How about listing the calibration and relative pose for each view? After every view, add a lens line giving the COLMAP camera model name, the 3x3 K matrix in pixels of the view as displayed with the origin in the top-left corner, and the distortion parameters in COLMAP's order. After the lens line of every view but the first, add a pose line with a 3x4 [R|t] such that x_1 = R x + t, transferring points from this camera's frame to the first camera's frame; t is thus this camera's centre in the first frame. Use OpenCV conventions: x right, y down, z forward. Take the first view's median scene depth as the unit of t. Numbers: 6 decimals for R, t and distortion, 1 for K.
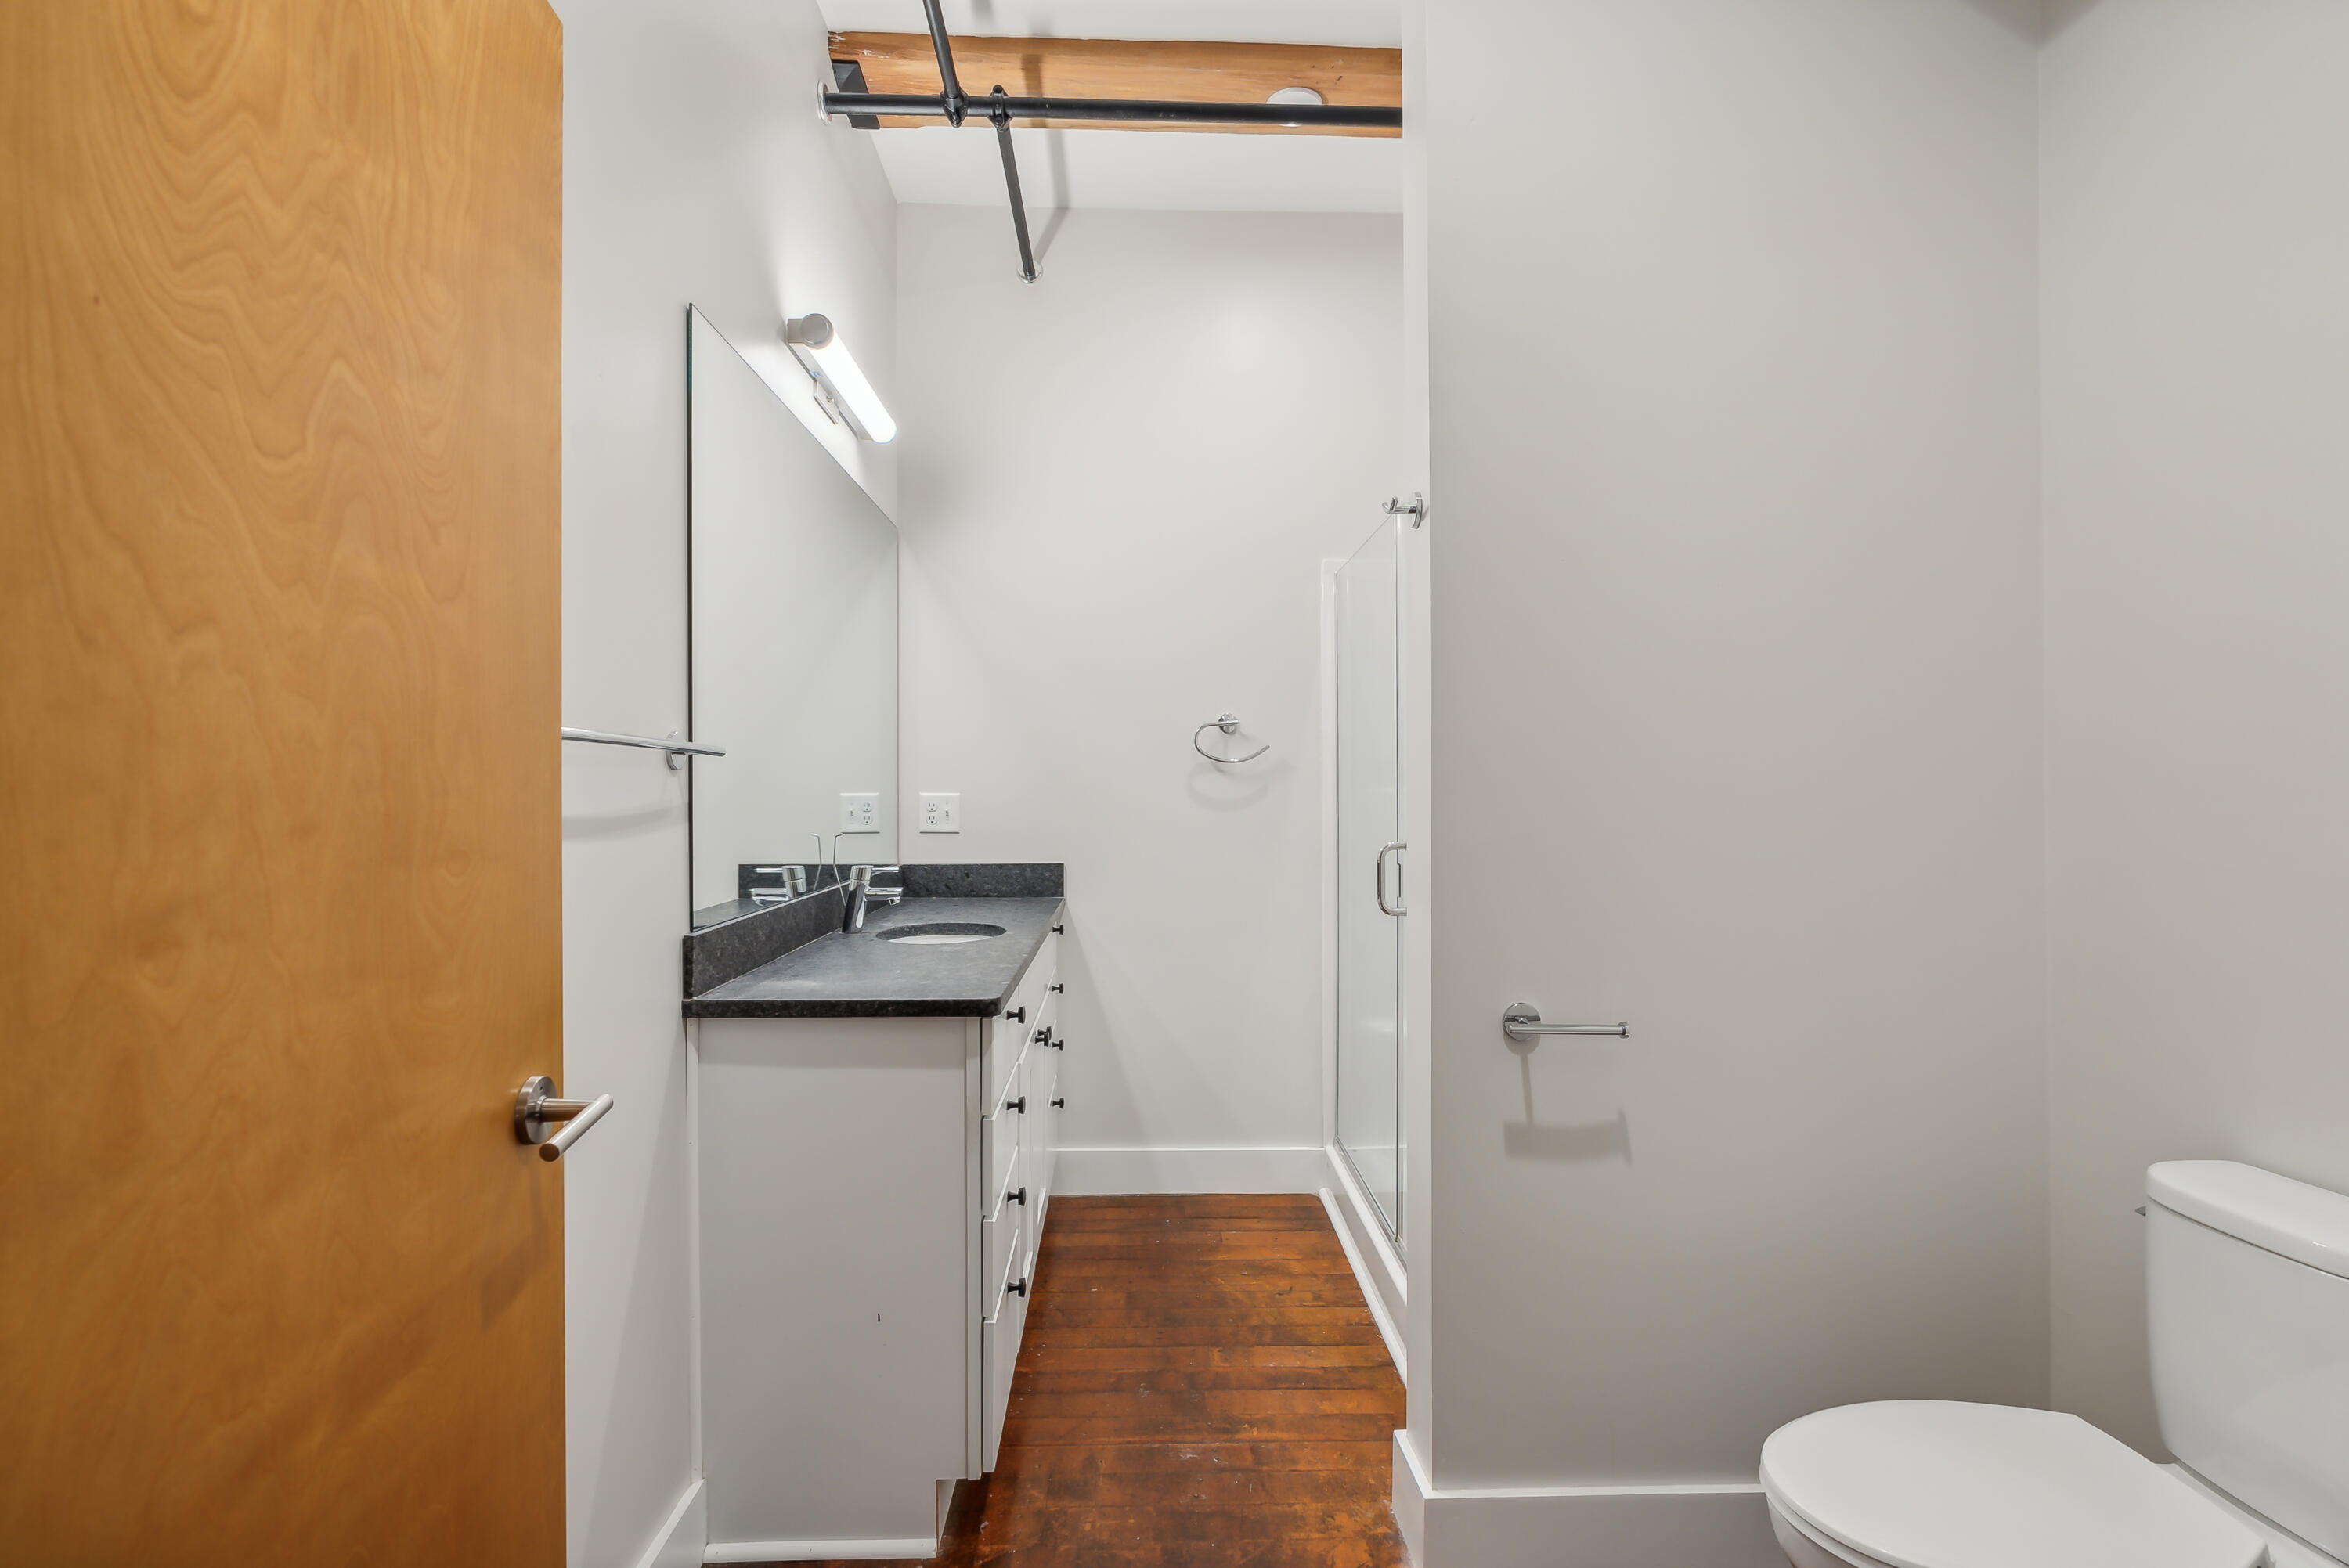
lens RADIAL K [[1075.0, 0, 1169.2], [0, 1075.0, 787.5], [0, 0, 1]] dist [-0.005763, -0.000386]
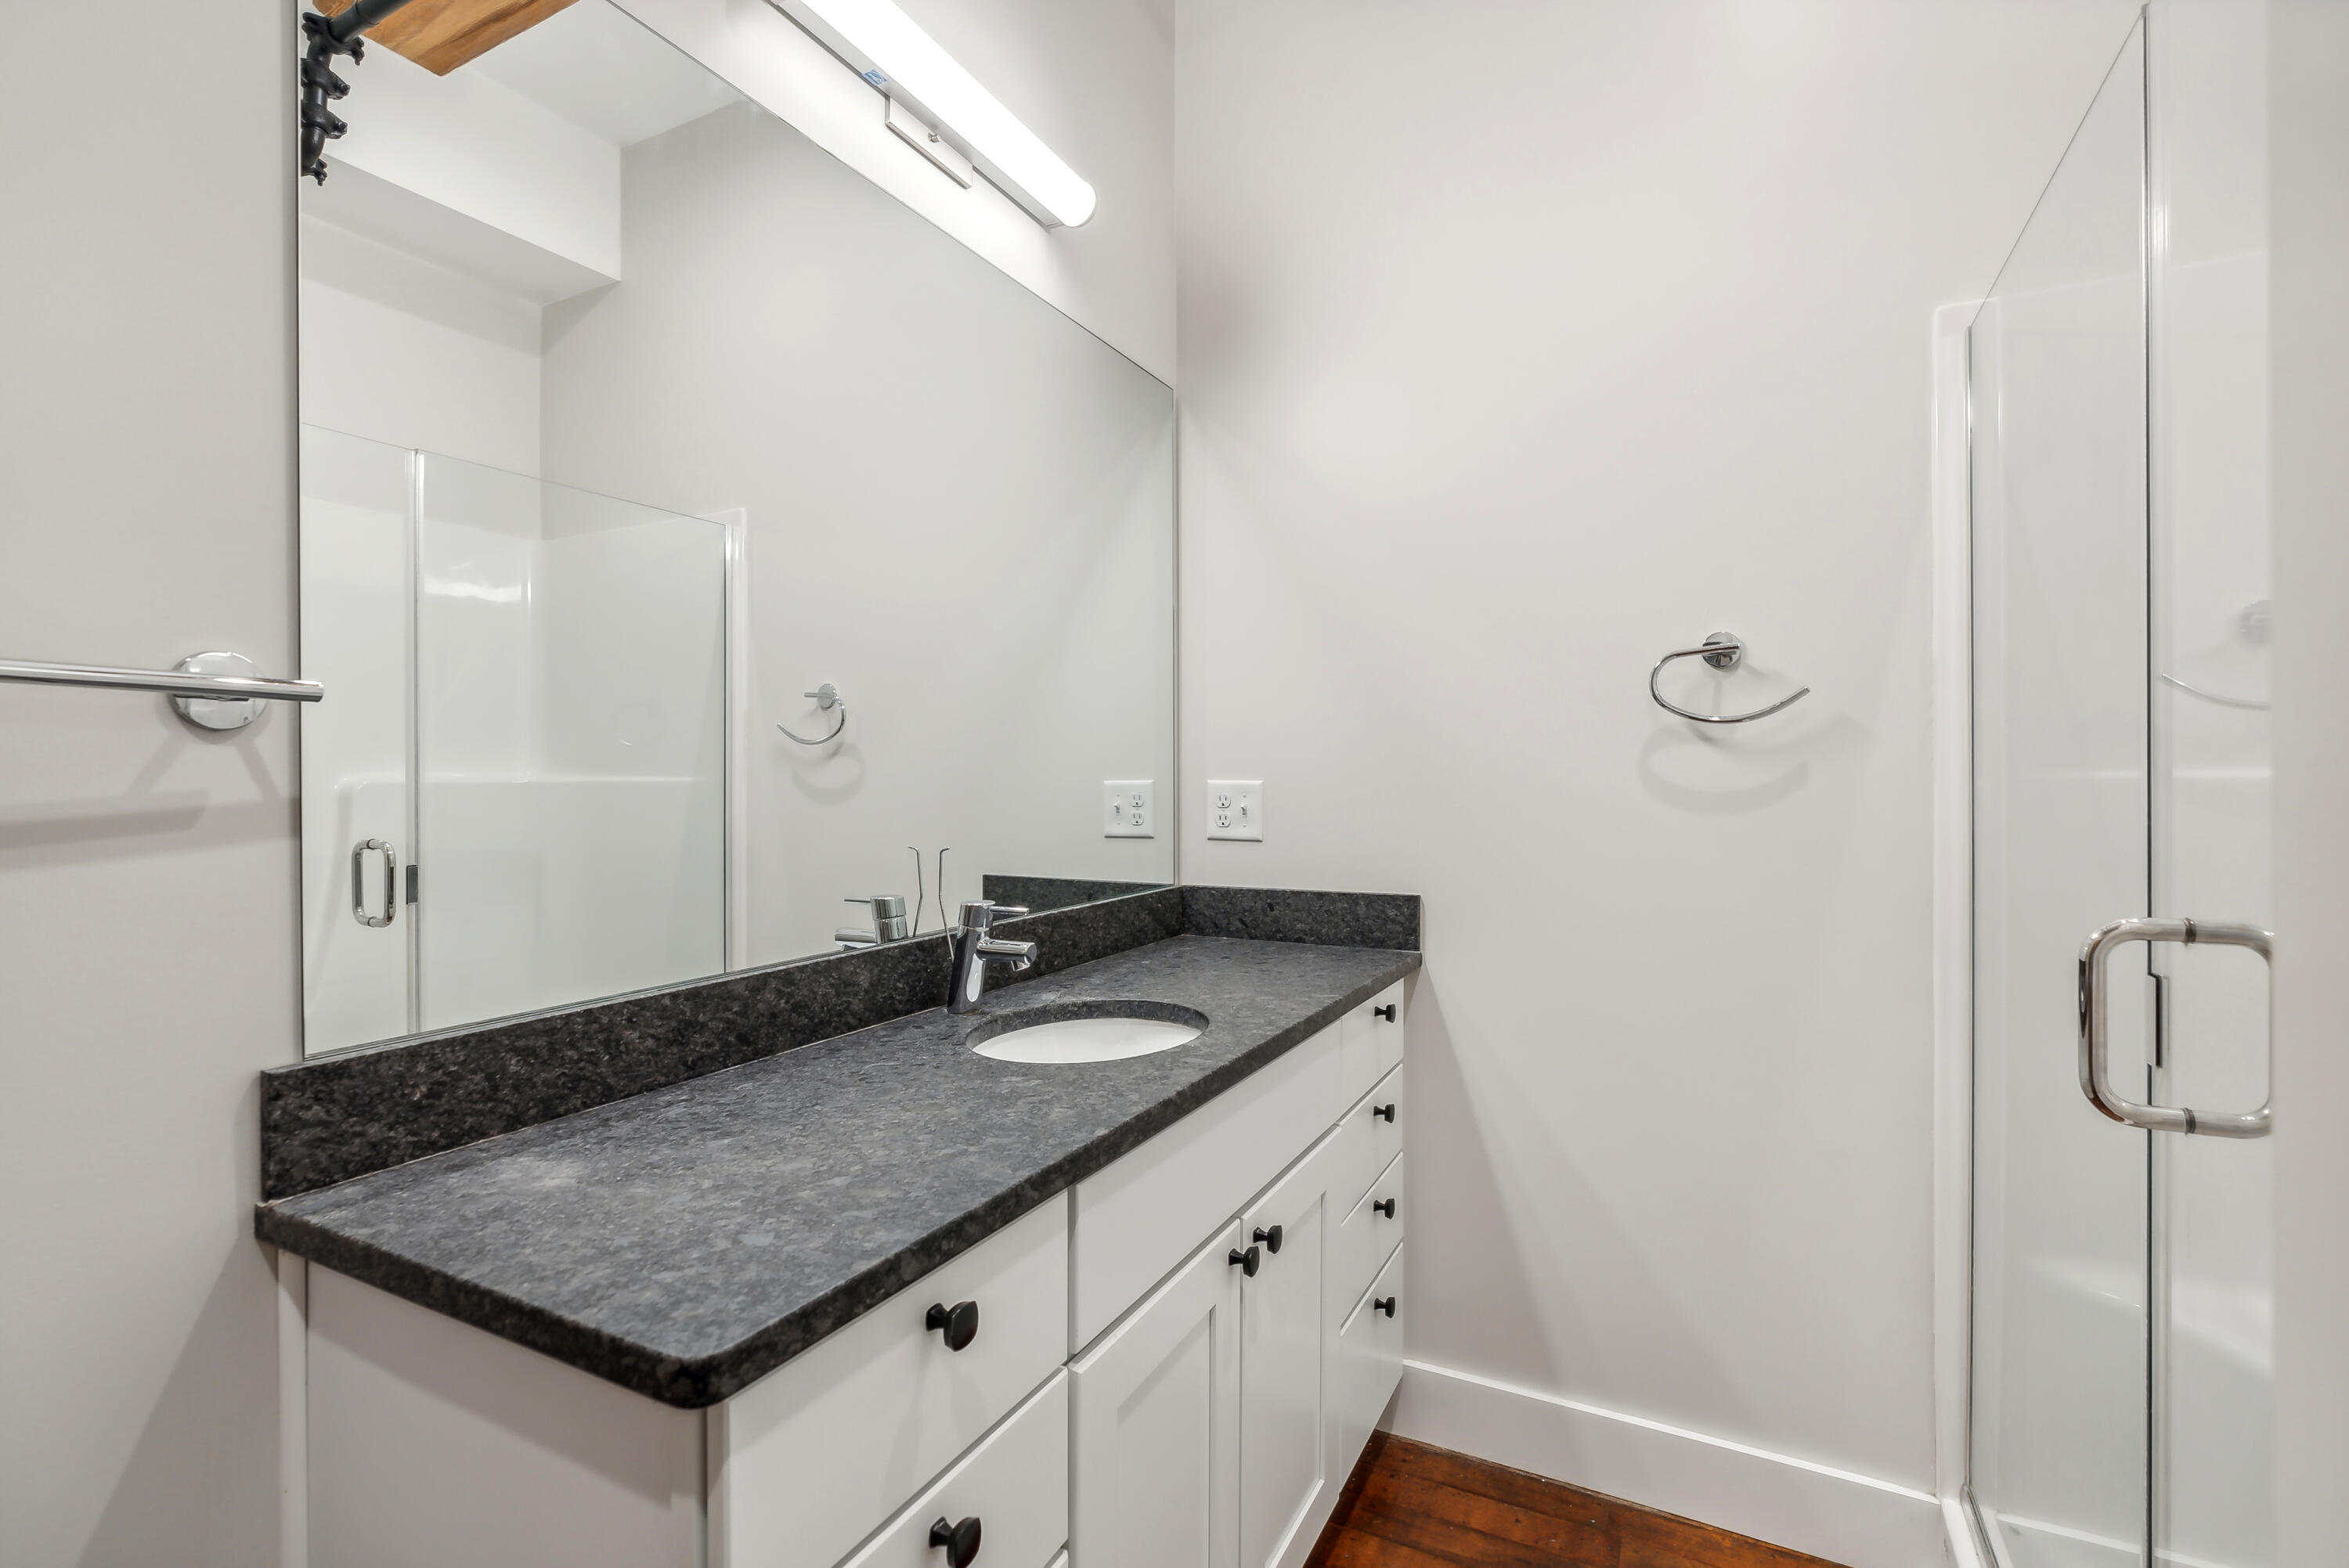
lens RADIAL K [[1075.0, 0, 1176.9], [0, 1075.0, 782.2], [0, 0, 1]] dist [-0.005763, -0.000386]
pose [[0.873585, 0.000692, -0.486670, 0.078380], [0.003314, 0.999967, 0.007371, 0.001418], [0.486660, -0.008051, 0.873555, 0.406086]]
